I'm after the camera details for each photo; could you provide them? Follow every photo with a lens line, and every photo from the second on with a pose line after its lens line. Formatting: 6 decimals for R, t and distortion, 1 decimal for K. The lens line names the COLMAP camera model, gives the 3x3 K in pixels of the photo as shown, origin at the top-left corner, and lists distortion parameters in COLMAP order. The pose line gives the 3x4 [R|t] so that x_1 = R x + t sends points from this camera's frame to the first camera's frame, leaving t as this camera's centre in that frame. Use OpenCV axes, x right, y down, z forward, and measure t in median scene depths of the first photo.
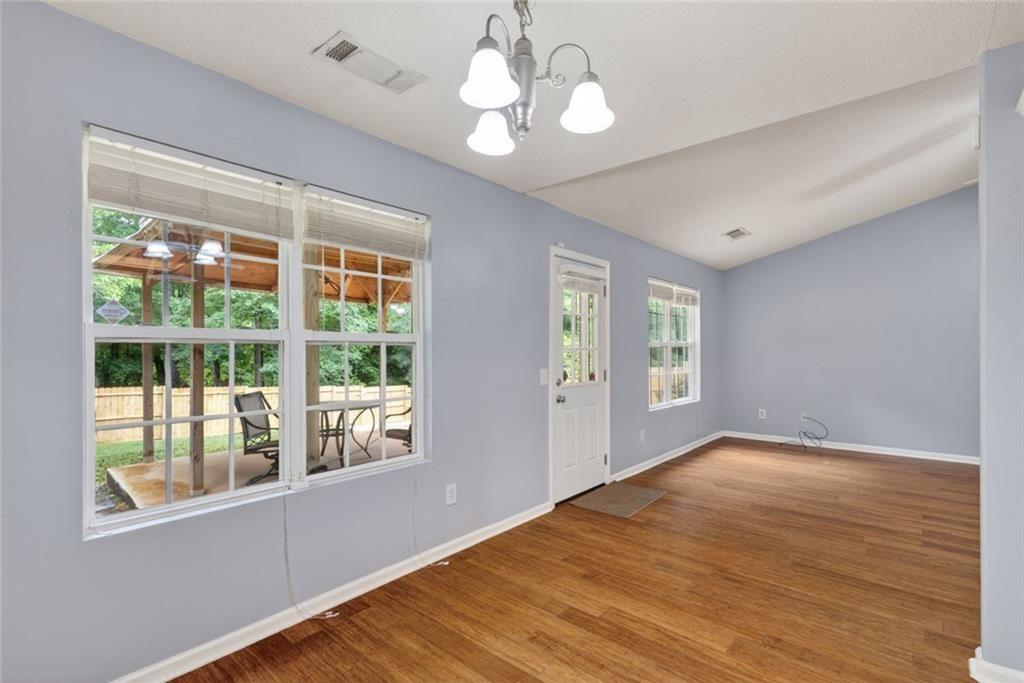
lens RADIAL K [[475.9, 0, 510.0], [0, 475.9, 346.4], [0, 0, 1]] dist [0.008482, -0.000191]
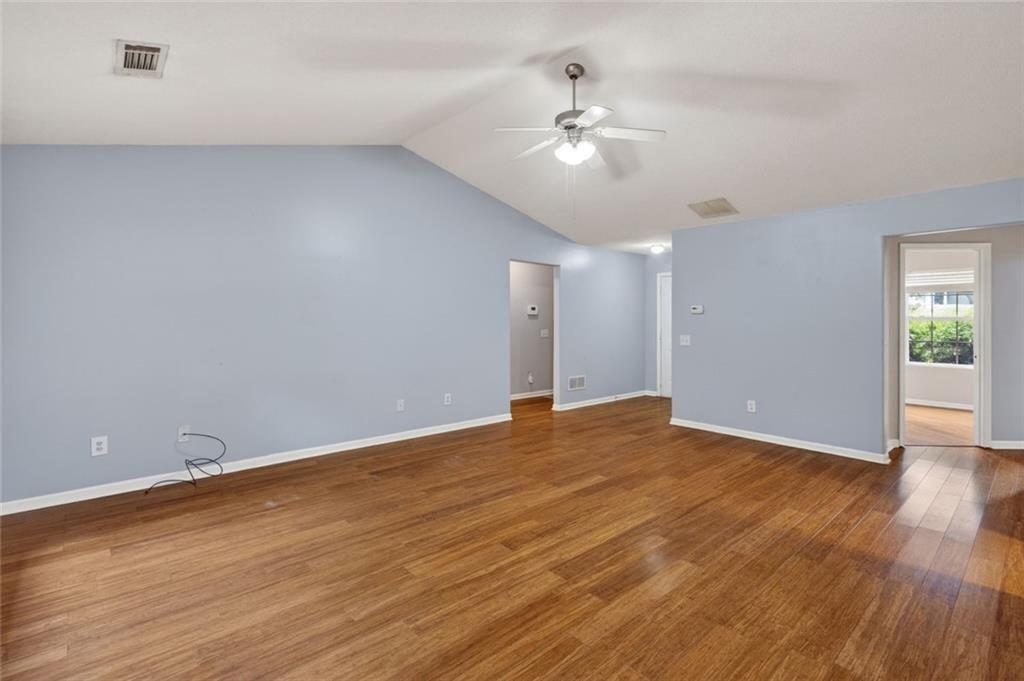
lens RADIAL K [[475.9, 0, 510.0], [0, 475.9, 345.4], [0, 0, 1]] dist [0.008482, -0.000191]
pose [[0.127188, -0.052469, 0.990490, 0.146407], [-0.008813, 0.998501, 0.054025, 0.000722], [-0.991839, -0.015600, 0.126535, 0.944039]]
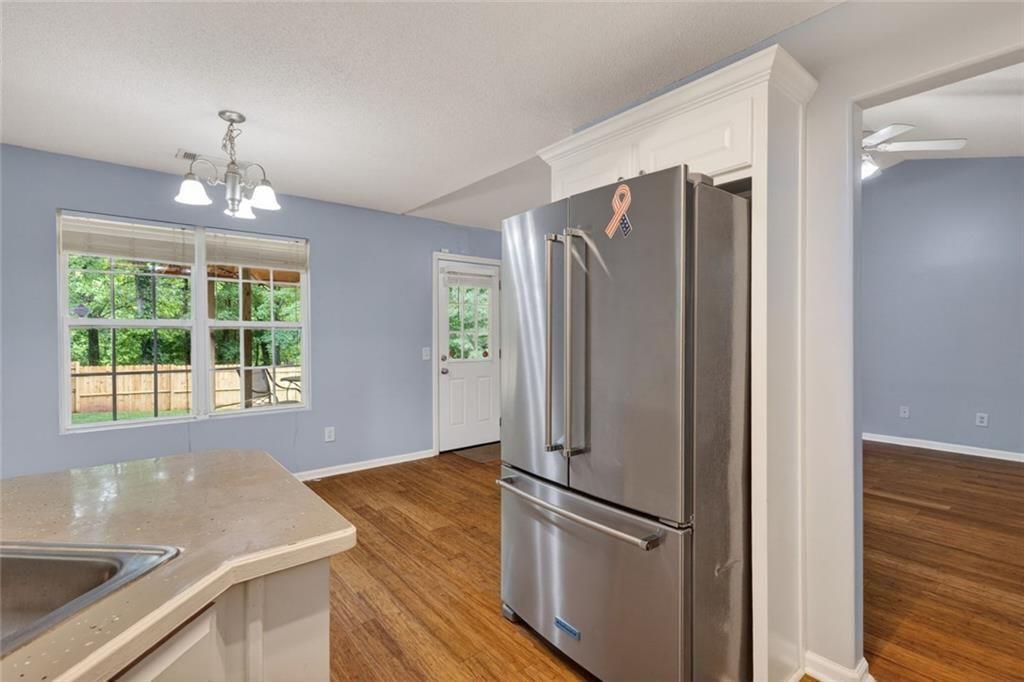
lens RADIAL K [[474.3, 0, 513.0], [0, 474.3, 337.7], [0, 0, 1]] dist [0.005418, 0.000207]
pose [[0.985383, -0.000107, -0.170356, 0.561548], [0.002504, 0.999901, 0.013854, 0.003612], [0.170338, -0.014078, 0.985285, -0.251977]]
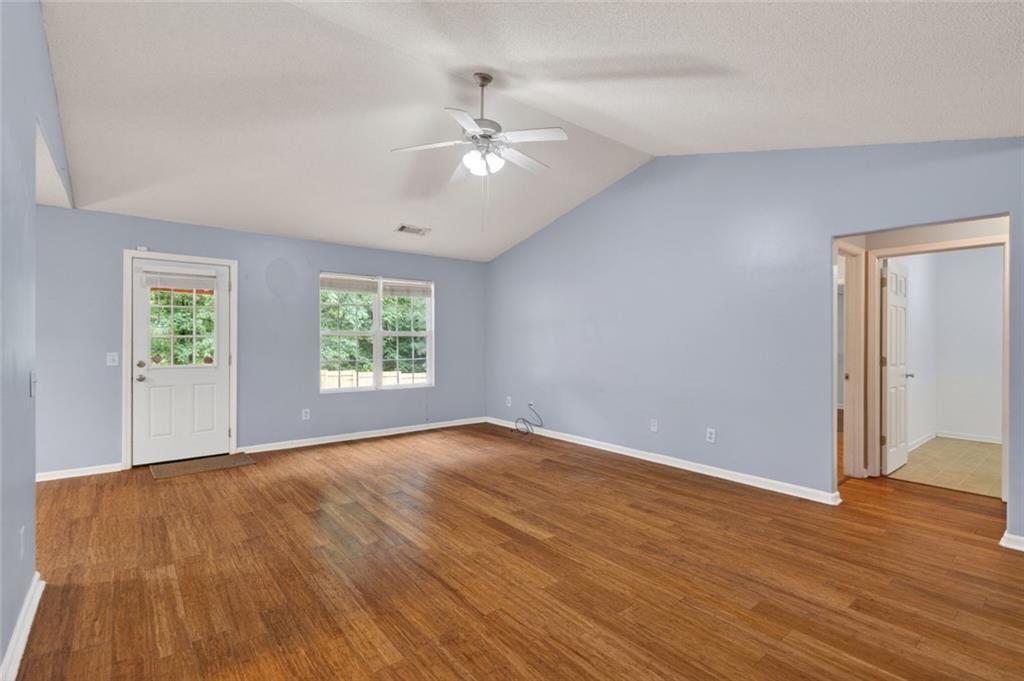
lens RADIAL K [[474.3, 0, 513.0], [0, 474.3, 337.2], [0, 0, 1]] dist [0.005418, 0.000207]
pose [[0.984893, 0.006332, -0.173050, 1.363256], [-0.005786, 0.999977, 0.003658, -0.001786], [0.173069, -0.002601, 0.984906, -0.010089]]
